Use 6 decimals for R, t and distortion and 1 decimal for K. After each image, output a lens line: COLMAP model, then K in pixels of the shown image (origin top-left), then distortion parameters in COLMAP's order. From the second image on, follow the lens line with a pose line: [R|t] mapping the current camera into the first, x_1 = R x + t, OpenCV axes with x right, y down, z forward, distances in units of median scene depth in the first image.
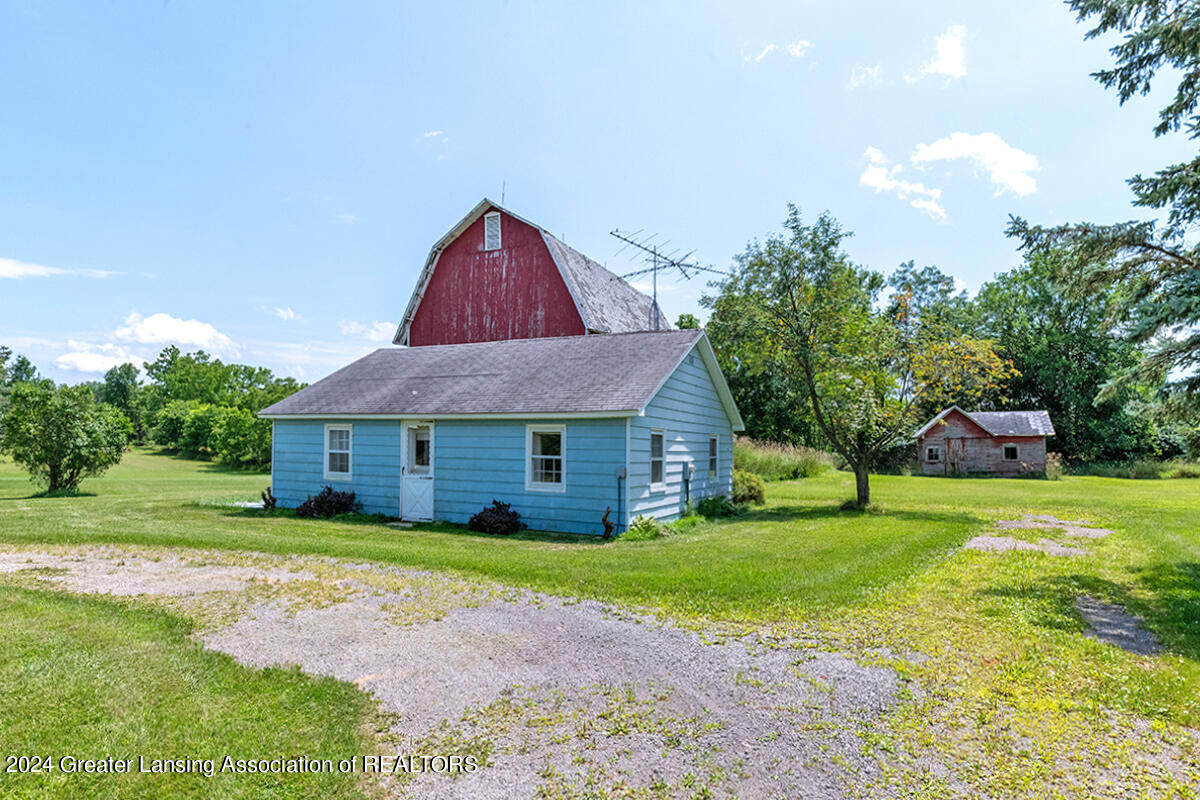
lens RADIAL K [[660.8, 0, 603.5], [0, 660.8, 446.4], [0, 0, 1]] dist [-0.000068, -0.000046]
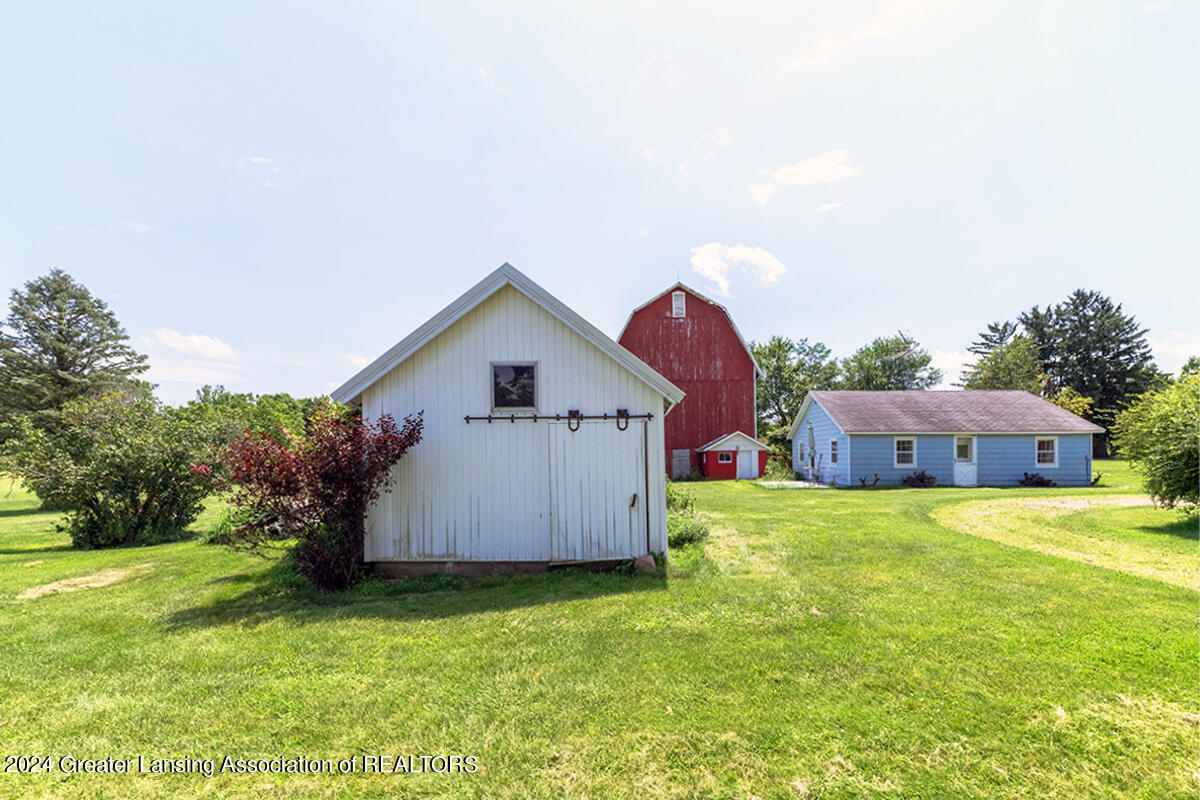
lens RADIAL K [[488.3, 0, 680.0], [0, 488.3, 453.4], [0, 0, 1]] dist [0.009118, 0.000212]
pose [[0.900693, -0.020970, 0.433951, -0.662357], [0.018814, 0.999780, 0.009263, -0.005508], [-0.434050, -0.000179, 0.900889, 0.023222]]
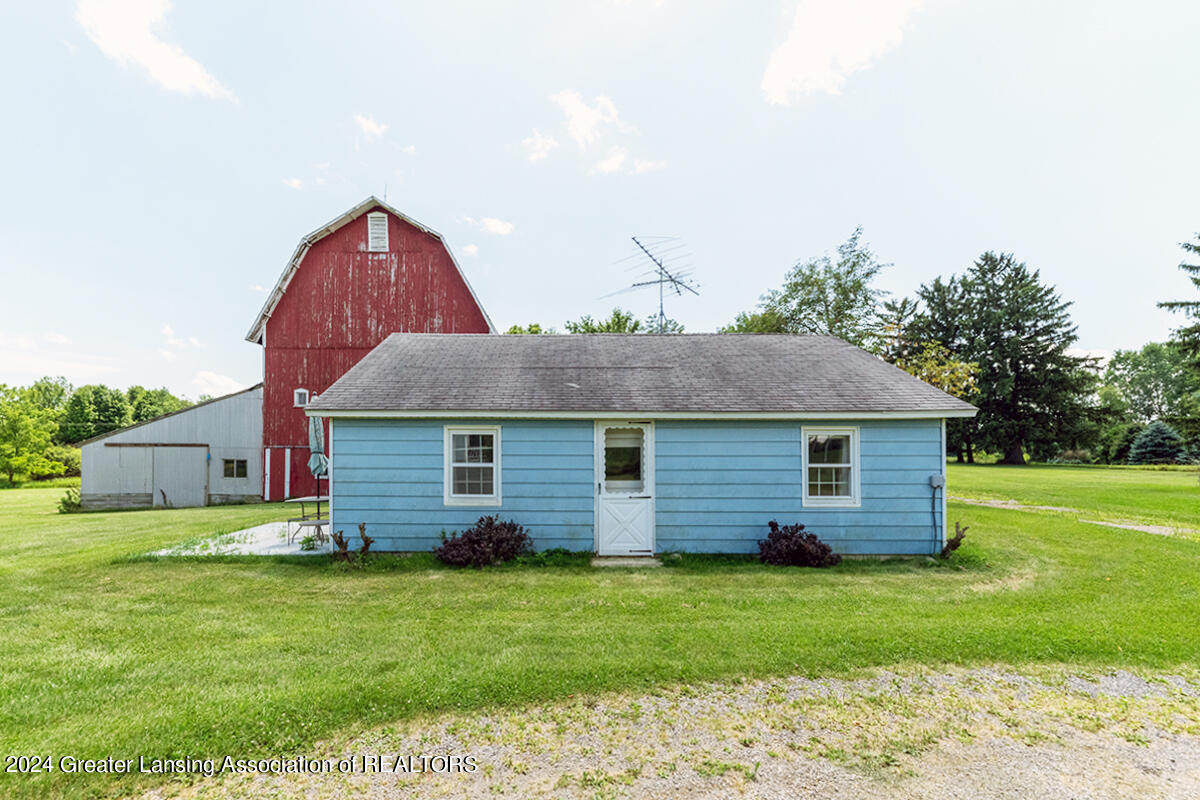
lens RADIAL K [[516.6, 0, 598.3], [0, 516.6, 448.8], [0, 0, 1]] dist [-0.011381, -0.000026]
pose [[0.894592, -0.009980, 0.446771, -0.225614], [0.013138, 0.999906, -0.003969, -0.002247], [-0.446690, 0.009420, 0.894639, 0.193406]]
